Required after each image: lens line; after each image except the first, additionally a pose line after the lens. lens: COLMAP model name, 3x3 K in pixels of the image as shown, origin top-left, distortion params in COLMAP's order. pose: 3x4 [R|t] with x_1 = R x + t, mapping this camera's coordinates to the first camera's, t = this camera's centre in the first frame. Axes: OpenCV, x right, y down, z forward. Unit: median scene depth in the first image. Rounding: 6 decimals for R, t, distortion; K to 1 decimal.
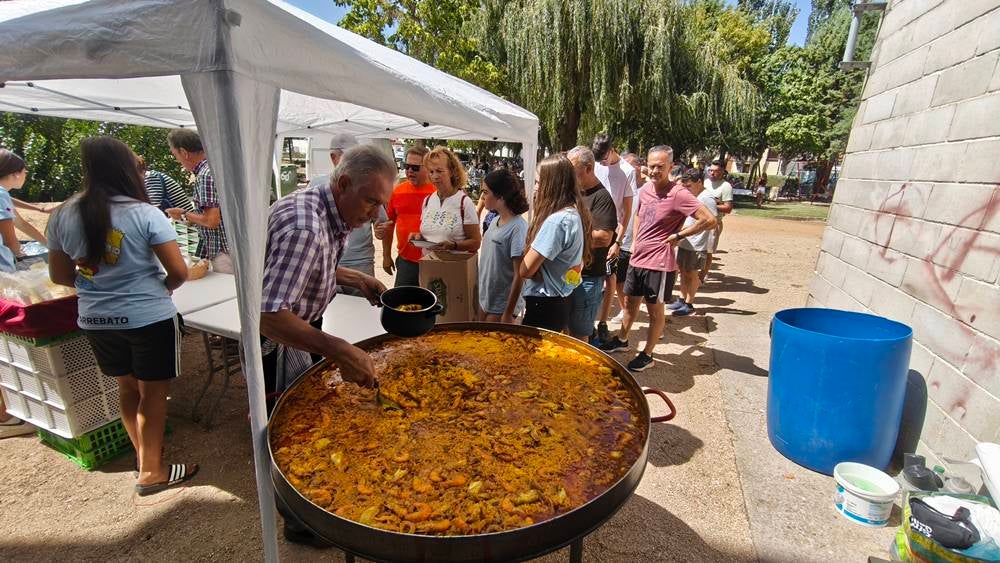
lens RADIAL K [[418.9, 0, 499.3], [0, 418.9, 278.8], [0, 0, 1]] dist [-0.004940, -0.000998]
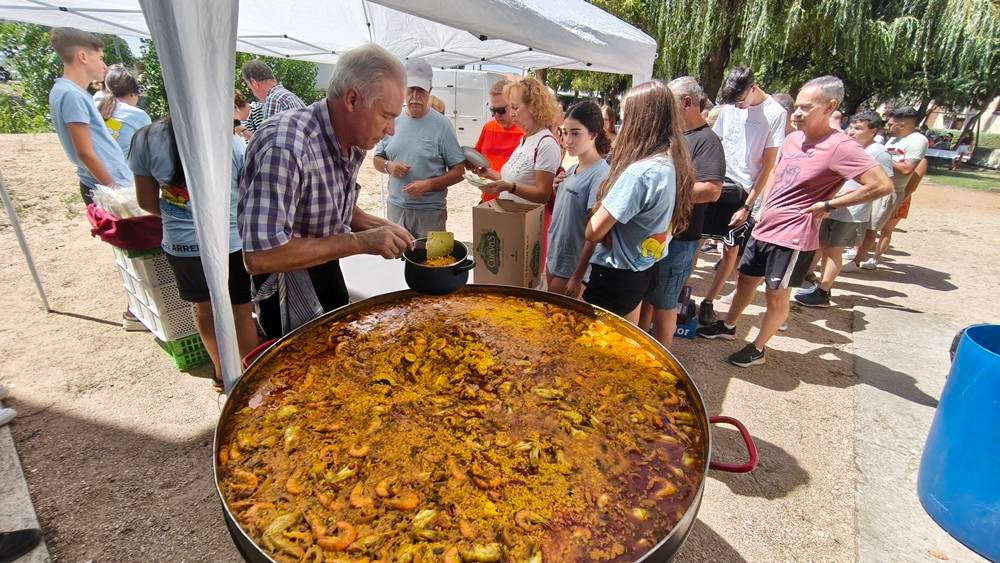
lens RADIAL K [[418.9, 0, 498.8], [0, 418.9, 276.6], [0, 0, 1]] dist [-0.004940, -0.000998]
pose [[0.959259, 0.125305, -0.253221, 0.104559], [-0.096089, 0.987535, 0.124667, -0.018284], [0.265686, -0.095256, 0.959342, 0.179950]]
